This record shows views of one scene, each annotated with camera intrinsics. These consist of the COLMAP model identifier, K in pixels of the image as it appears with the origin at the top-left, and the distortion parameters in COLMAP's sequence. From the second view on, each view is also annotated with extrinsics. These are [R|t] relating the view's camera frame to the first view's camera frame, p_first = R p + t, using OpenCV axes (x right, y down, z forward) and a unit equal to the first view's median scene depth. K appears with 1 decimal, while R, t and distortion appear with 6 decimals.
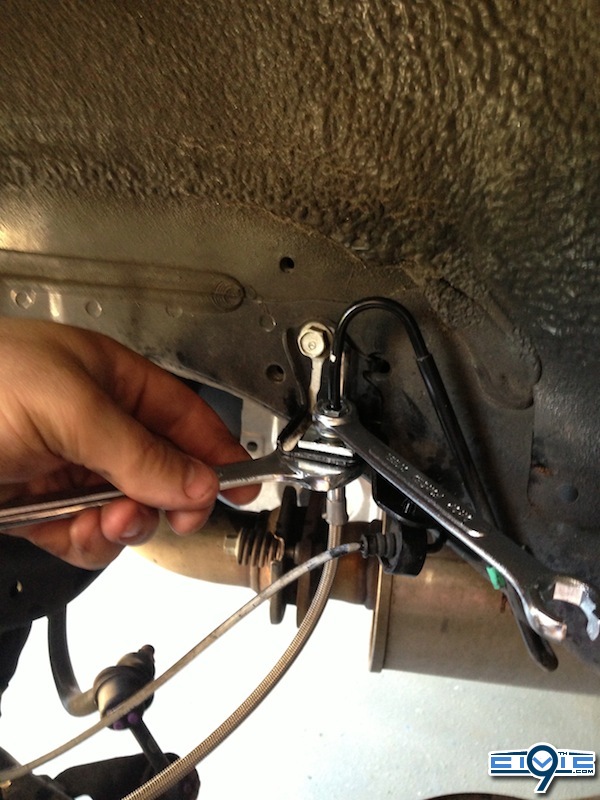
lens RADIAL K [[749.8, 0, 299.7], [0, 749.8, 397.4], [0, 0, 1]] dist [0.131827, -0.285142]
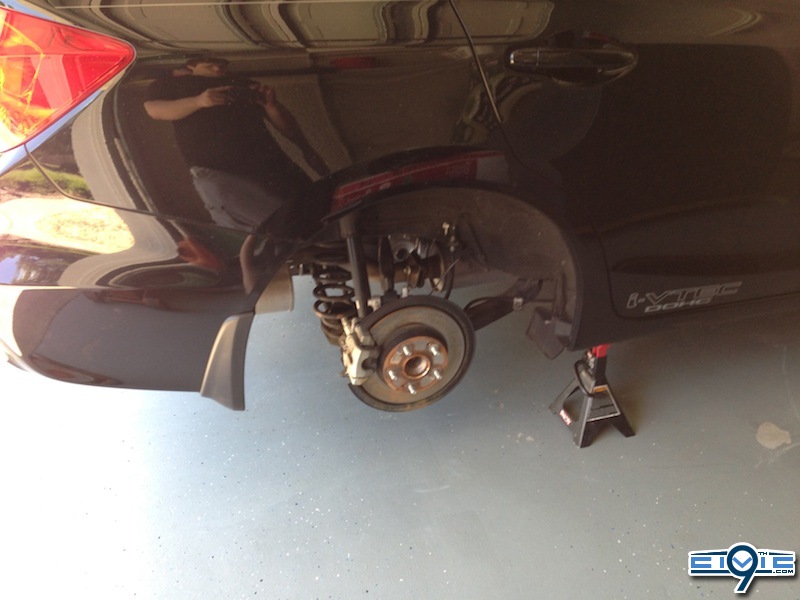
lens RADIAL K [[740.1, 0, 411.6], [0, 740.1, 284.1], [0, 0, 1]] dist [0.140378, -0.290844]
pose [[0.891983, -0.255074, 0.373233, -2.412897], [0.174260, 0.955813, 0.236759, -1.030248], [-0.417132, -0.146145, 0.897019, -3.963823]]
